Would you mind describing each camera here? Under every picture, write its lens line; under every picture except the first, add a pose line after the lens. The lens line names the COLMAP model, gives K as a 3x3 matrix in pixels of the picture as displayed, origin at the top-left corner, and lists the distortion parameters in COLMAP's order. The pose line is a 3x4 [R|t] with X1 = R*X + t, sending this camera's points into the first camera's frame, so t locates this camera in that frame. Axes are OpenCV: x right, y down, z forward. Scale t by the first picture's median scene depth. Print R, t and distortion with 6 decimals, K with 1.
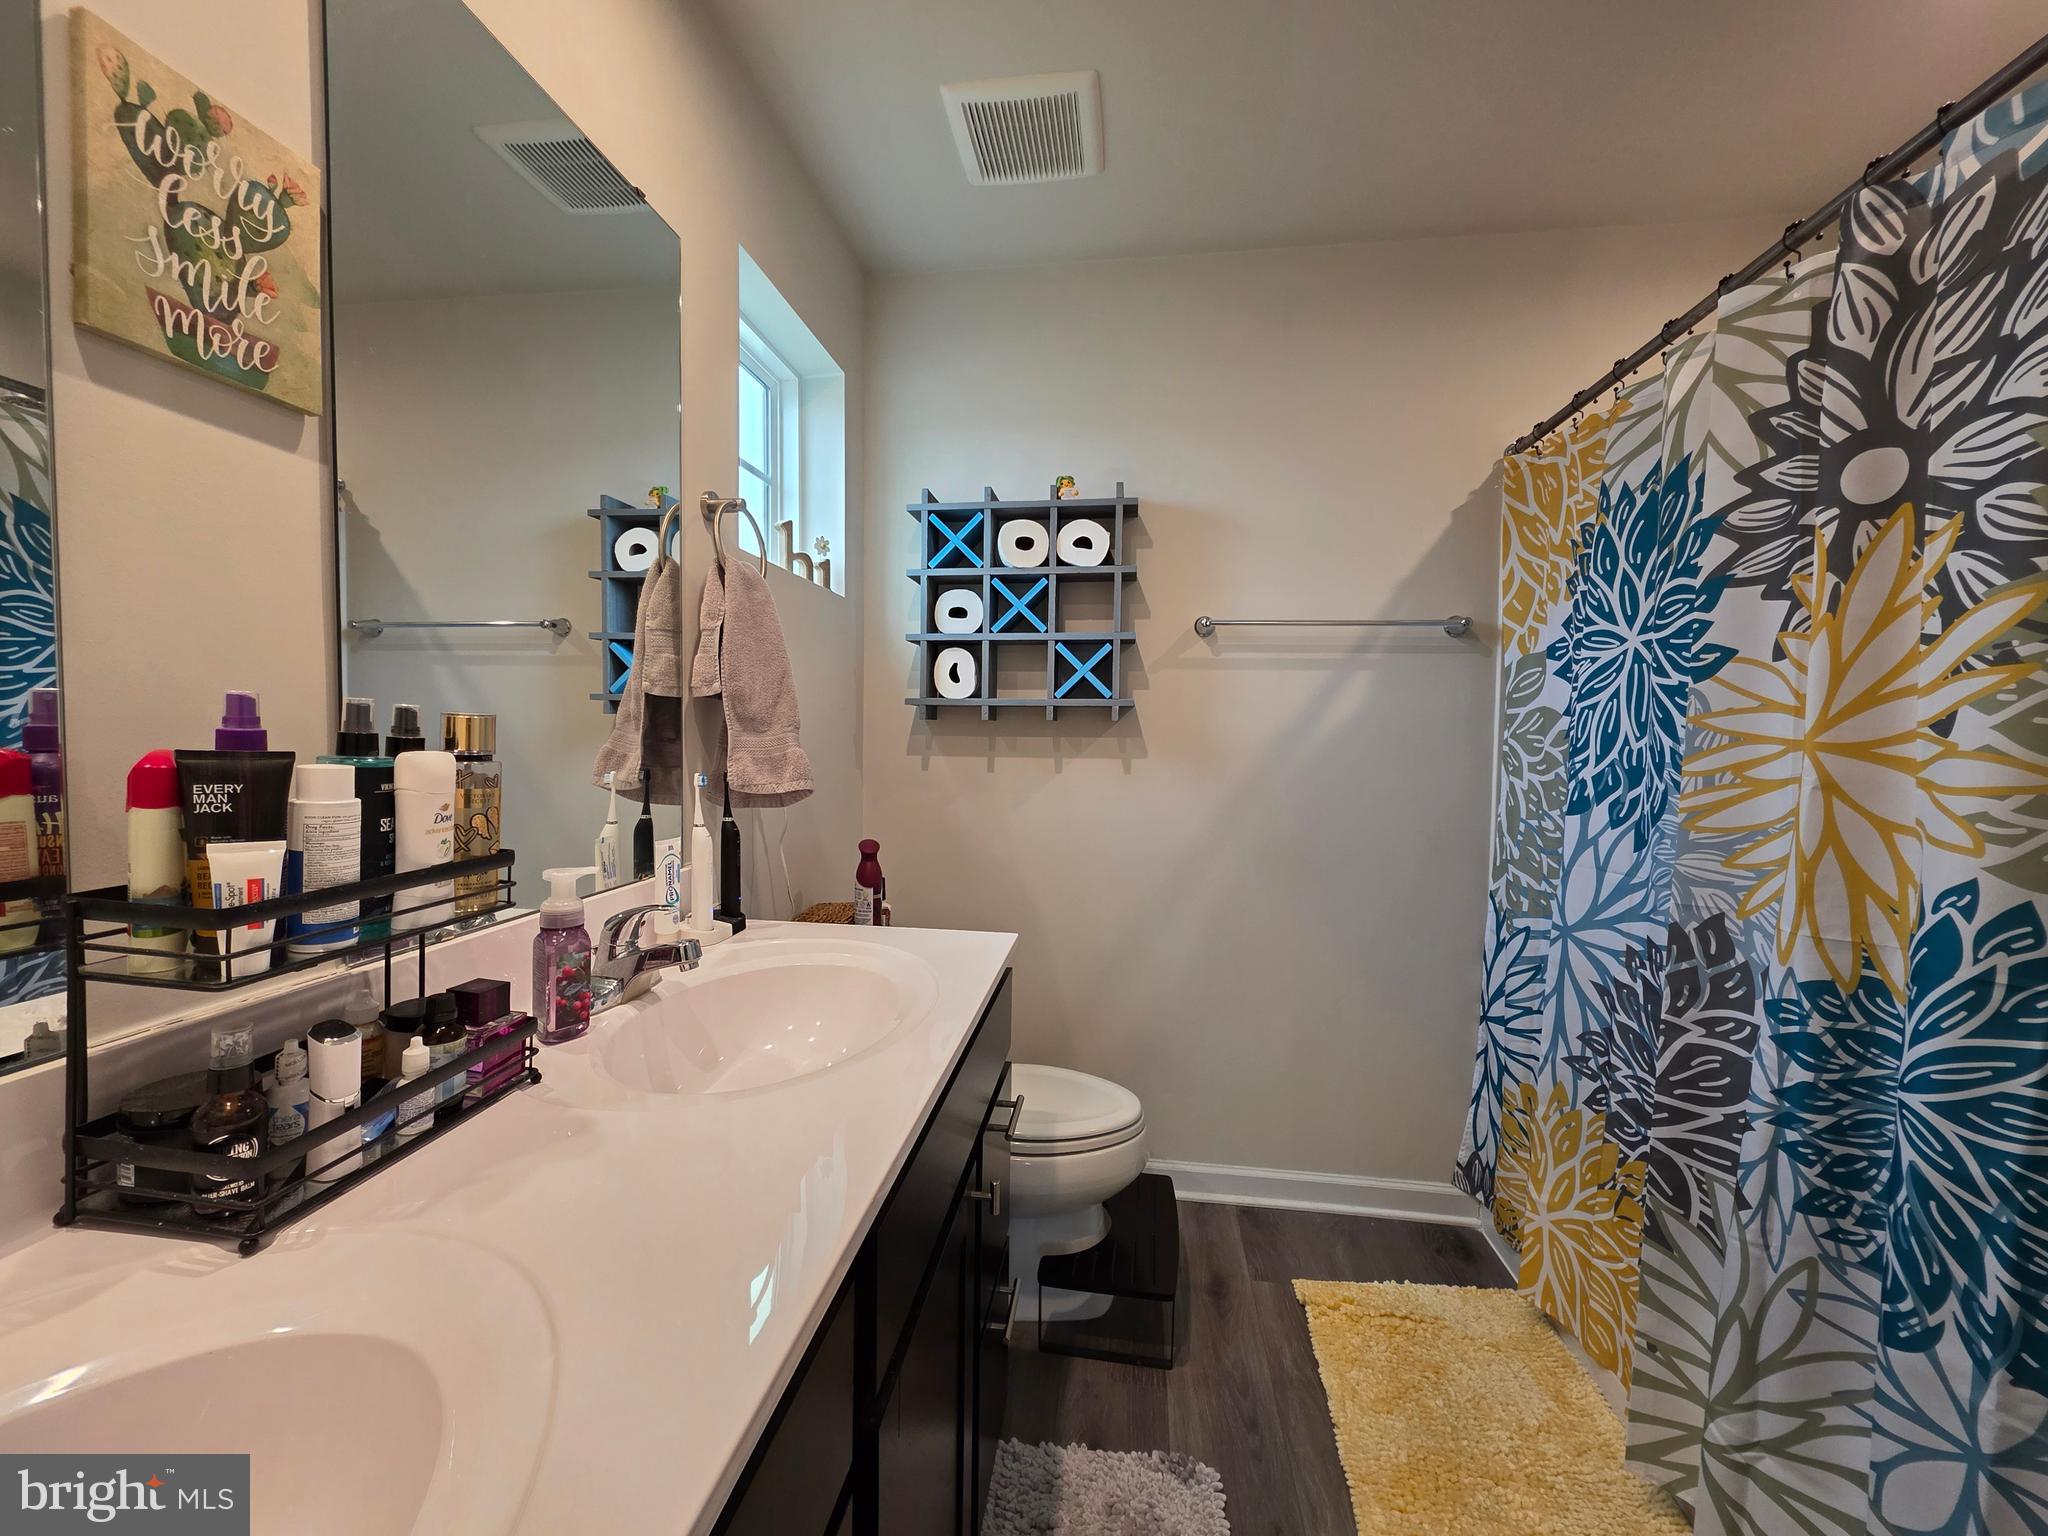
lens RADIAL K [[815.3, 0, 1024.0], [0, 815.3, 768.0], [0, 0, 1]] dist [0.002079, -0.000080]
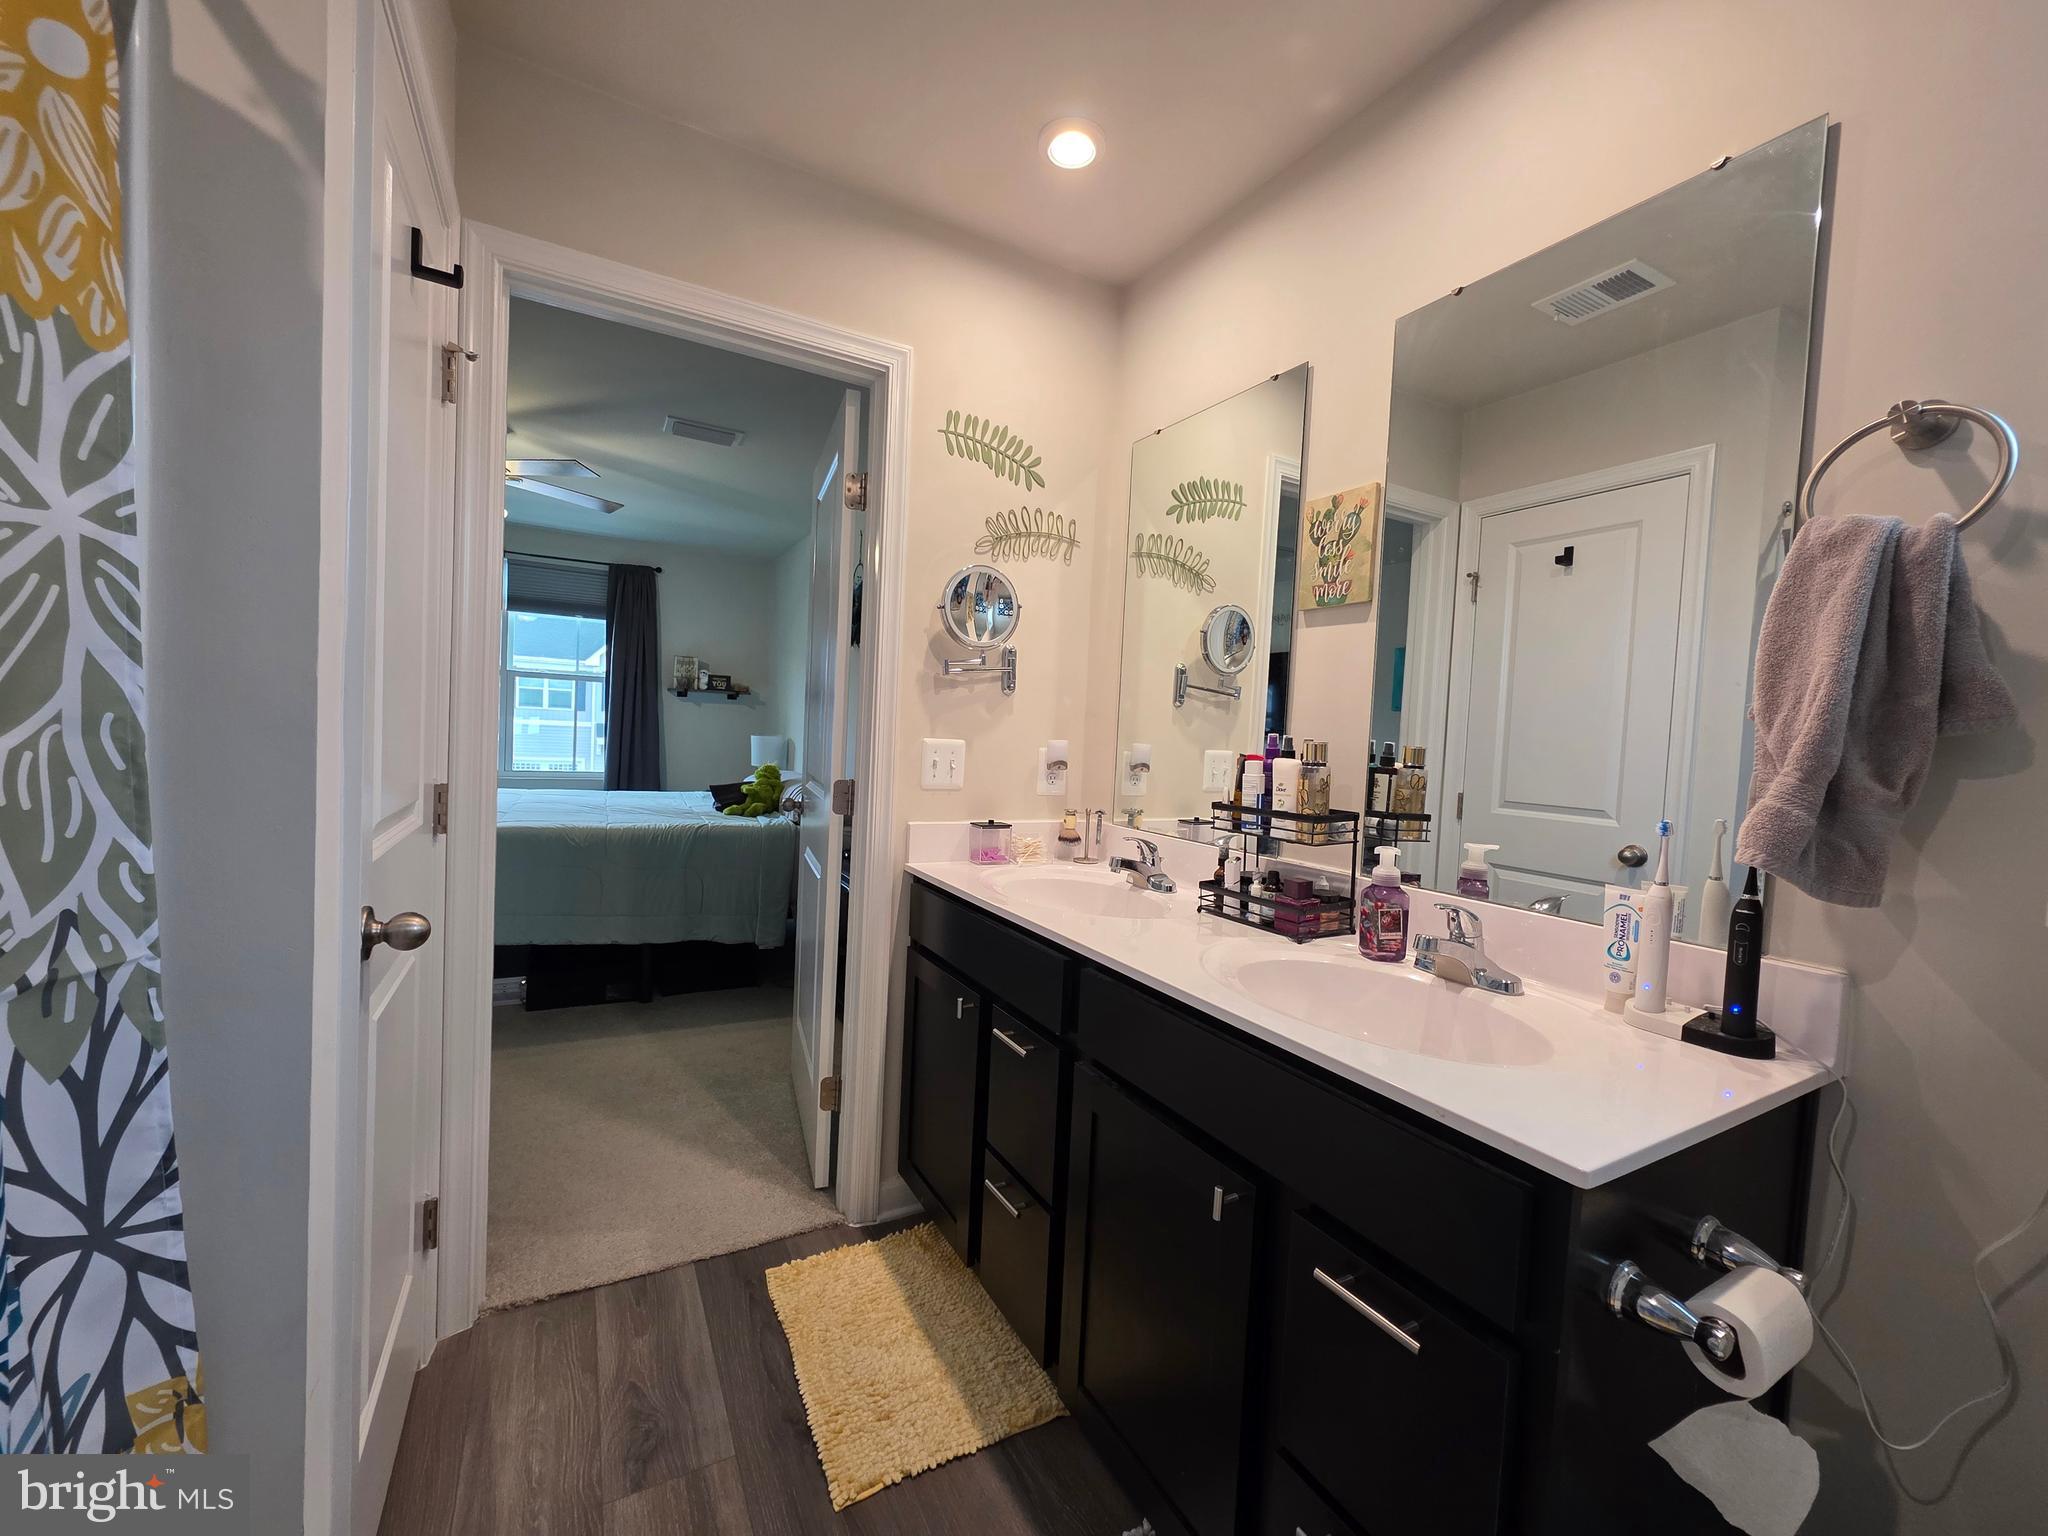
lens RADIAL K [[826.9, 0, 1021.5], [0, 826.9, 769.6], [0, 0, 1]] dist [0.000836, 0.000000]
pose [[-0.810362, -0.024338, -0.585424, 1.173614], [-0.084275, 0.993590, 0.075349, -0.099767], [0.579837, 0.110397, -0.807218, 2.460549]]
